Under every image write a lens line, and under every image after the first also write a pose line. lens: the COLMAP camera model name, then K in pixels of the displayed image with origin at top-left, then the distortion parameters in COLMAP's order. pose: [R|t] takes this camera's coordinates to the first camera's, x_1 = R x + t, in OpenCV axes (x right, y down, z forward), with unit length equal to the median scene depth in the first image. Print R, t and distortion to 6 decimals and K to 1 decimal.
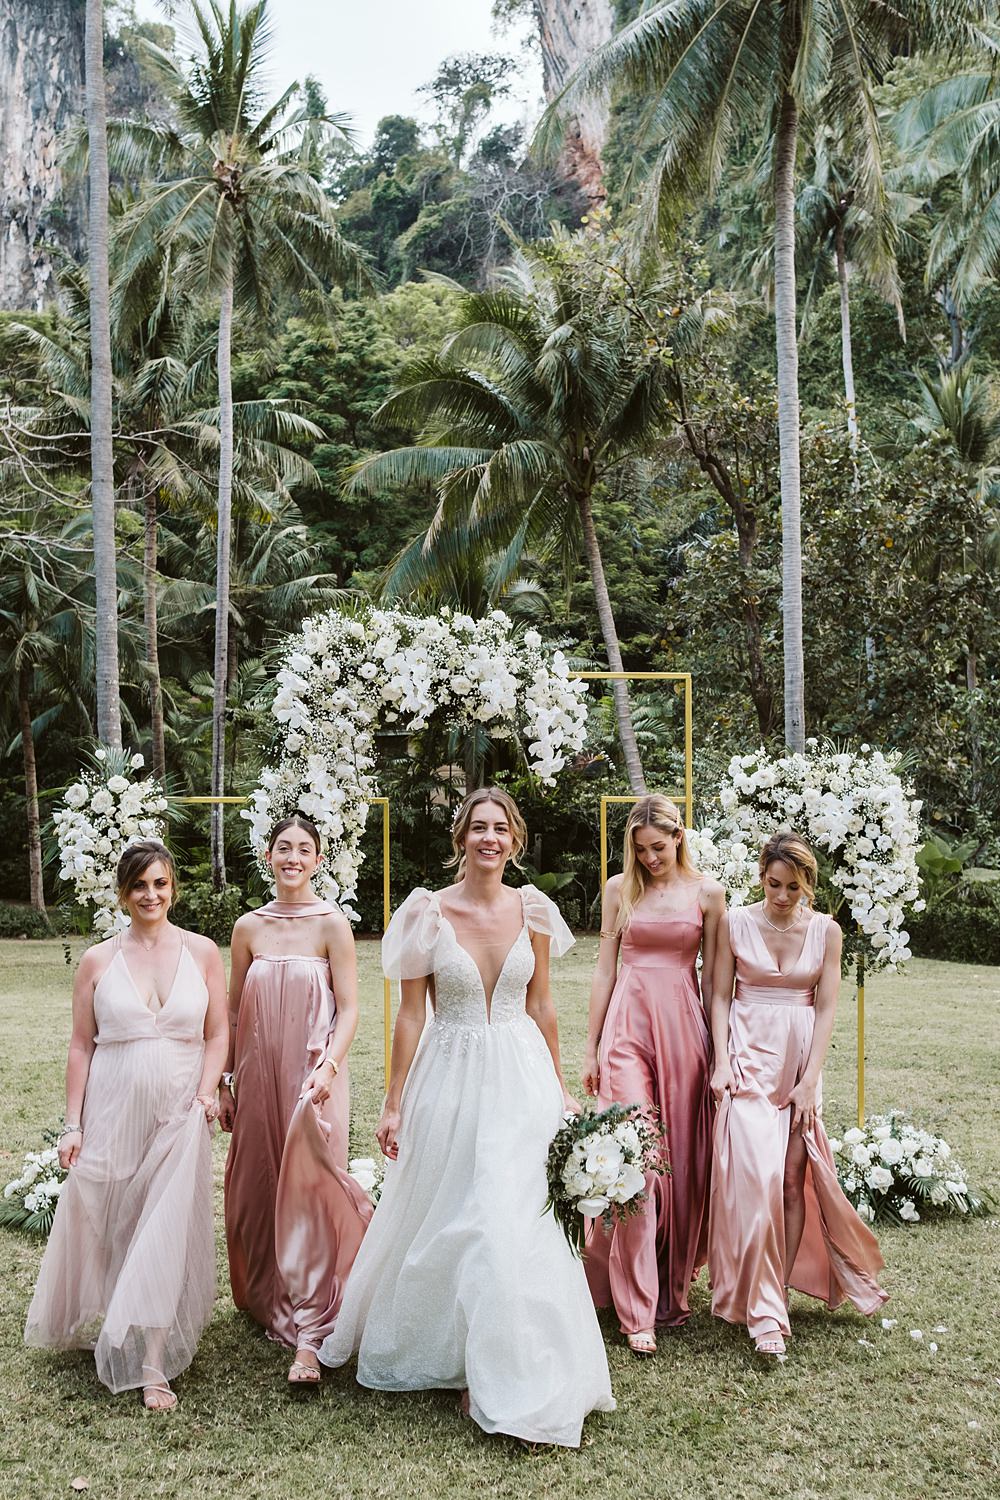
lens RADIAL K [[1905.4, 0, 500.6], [0, 1905.4, 730.9], [0, 0, 1]] dist [-0.011509, 0.066173]
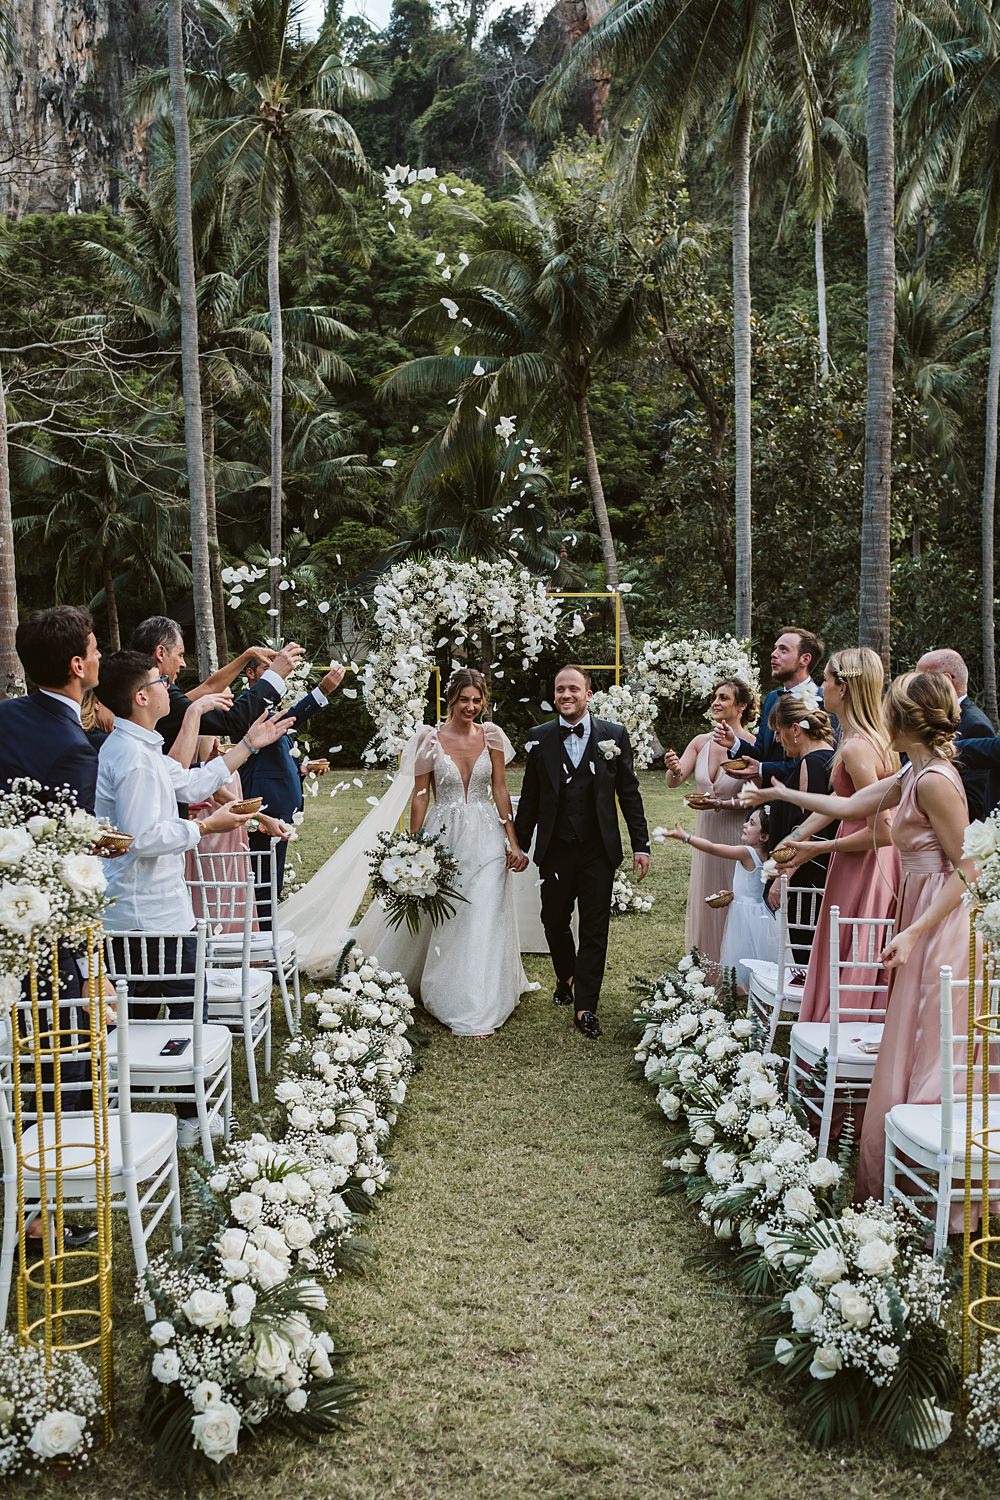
lens RADIAL K [[1882.8, 0, 500.0], [0, 1882.8, 750.0], [0, 0, 1]] dist [-0.033823, 0.232276]
pose [[0.999968, -0.003253, -0.007258, 0.001630], [0.003902, 0.995815, 0.091313, -0.011910], [0.006931, -0.091338, 0.995796, -0.179968]]
